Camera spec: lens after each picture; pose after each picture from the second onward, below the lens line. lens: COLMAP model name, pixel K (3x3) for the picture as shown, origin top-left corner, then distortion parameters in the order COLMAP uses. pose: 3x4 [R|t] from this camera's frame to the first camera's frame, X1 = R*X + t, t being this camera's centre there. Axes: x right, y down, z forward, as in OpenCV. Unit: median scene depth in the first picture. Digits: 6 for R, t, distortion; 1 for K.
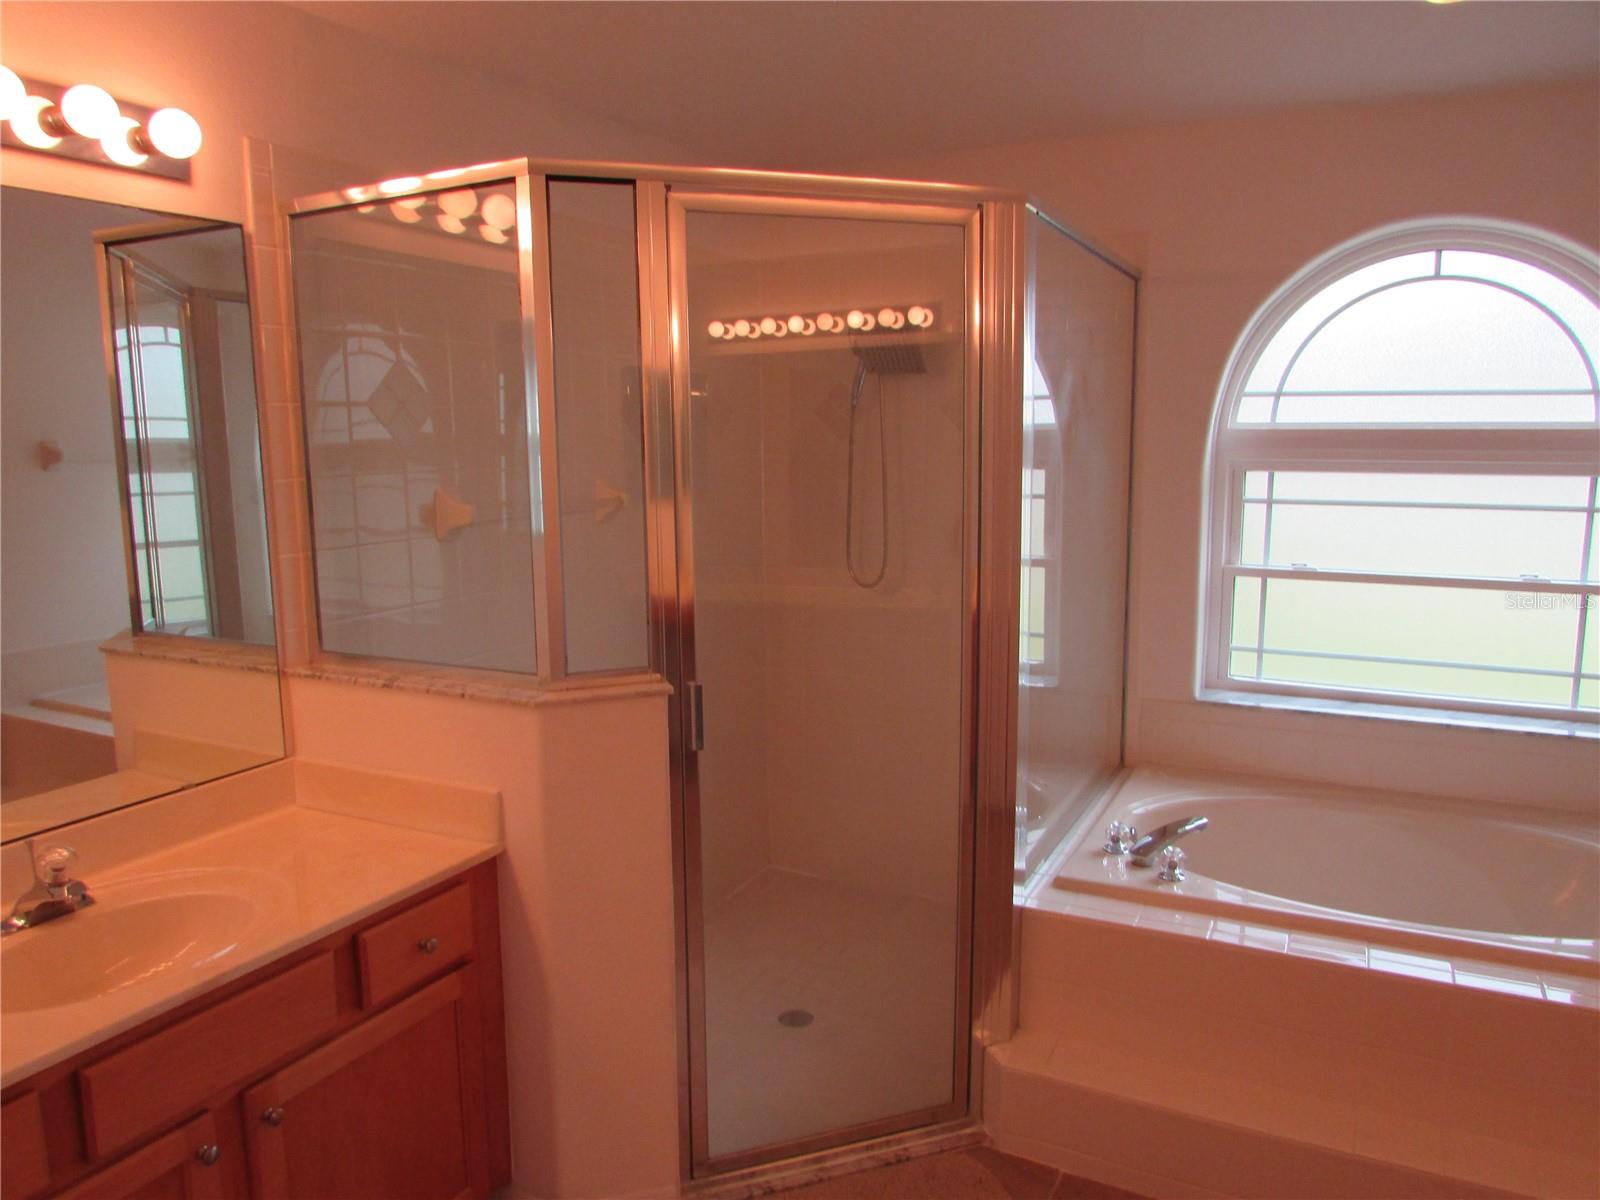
lens RADIAL K [[1154.9, 0, 796.5], [0, 1154.9, 607.1], [0, 0, 1]] dist [-0.052004, 0.026970]
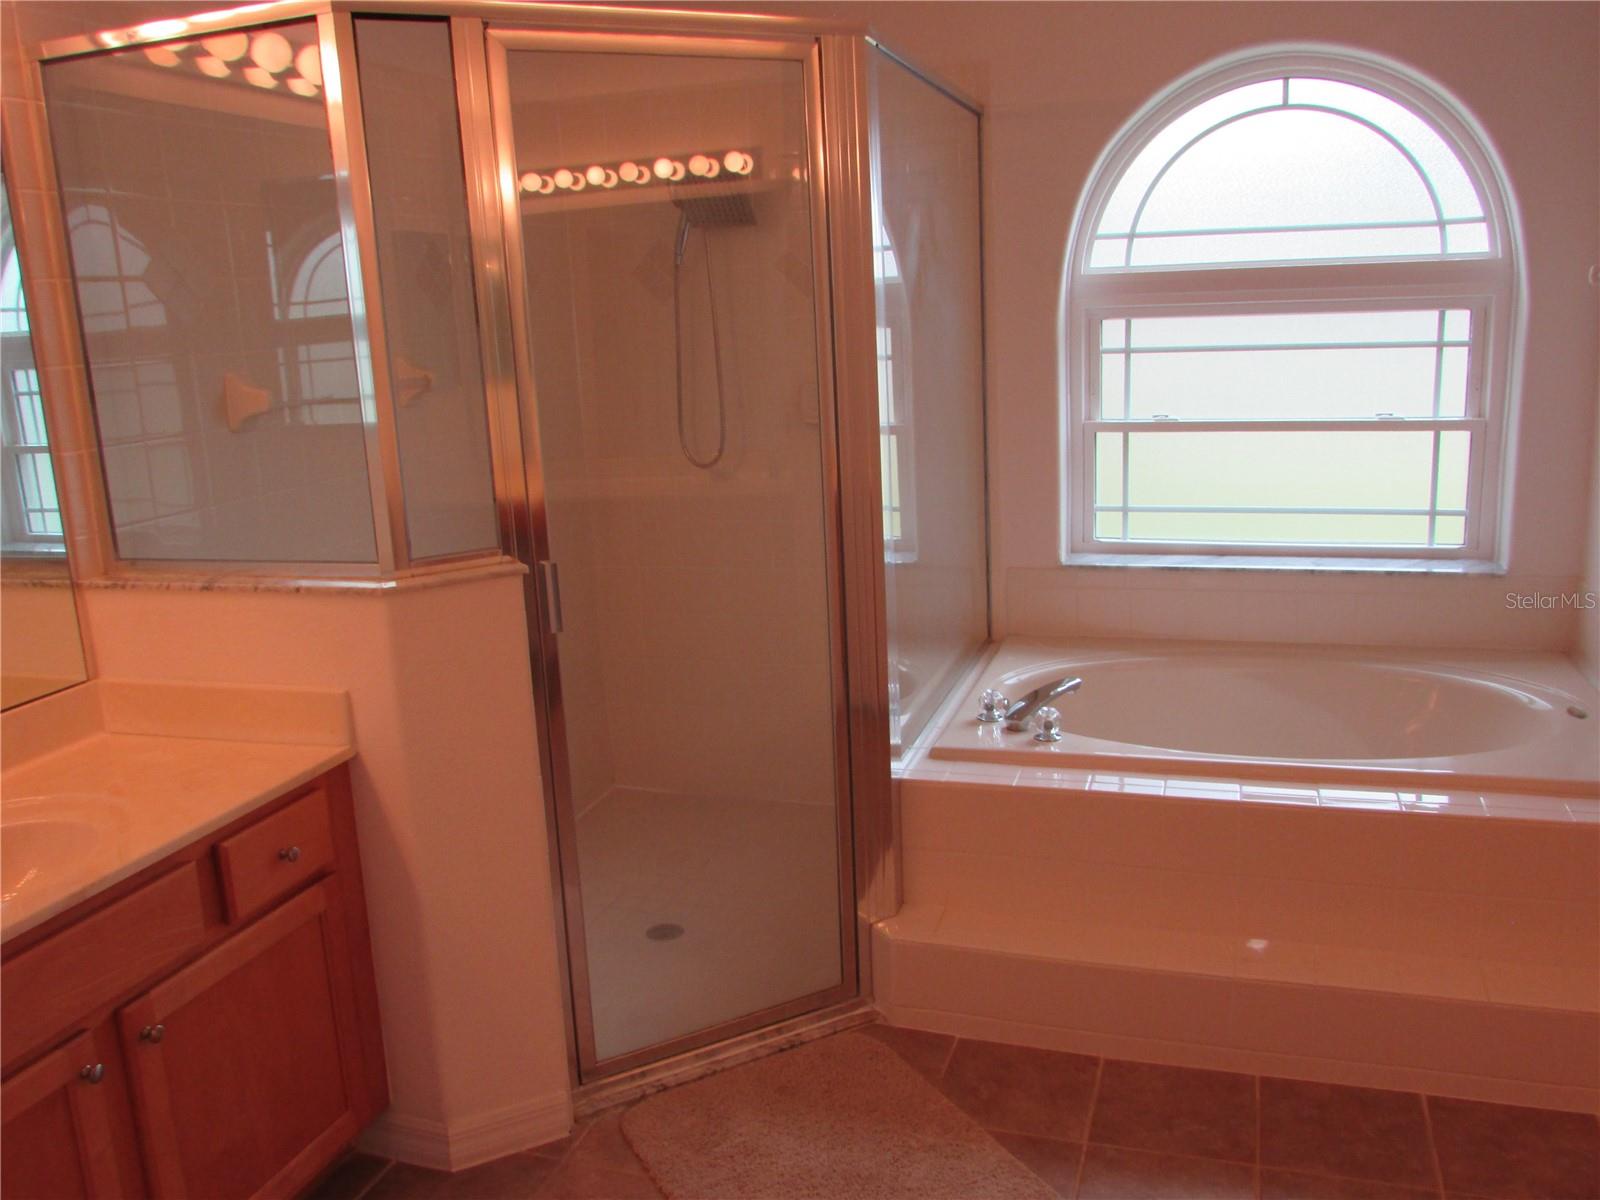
lens RADIAL K [[1349.6, 0, 799.2], [0, 1349.6, 598.4], [0, 0, 1]] dist [-0.054000, 0.022720]
pose [[0.987342, -0.068993, 0.142814, -0.039576], [0.059615, 0.995838, 0.068940, 0.027521], [-0.146976, -0.059554, 0.987346, -0.098801]]
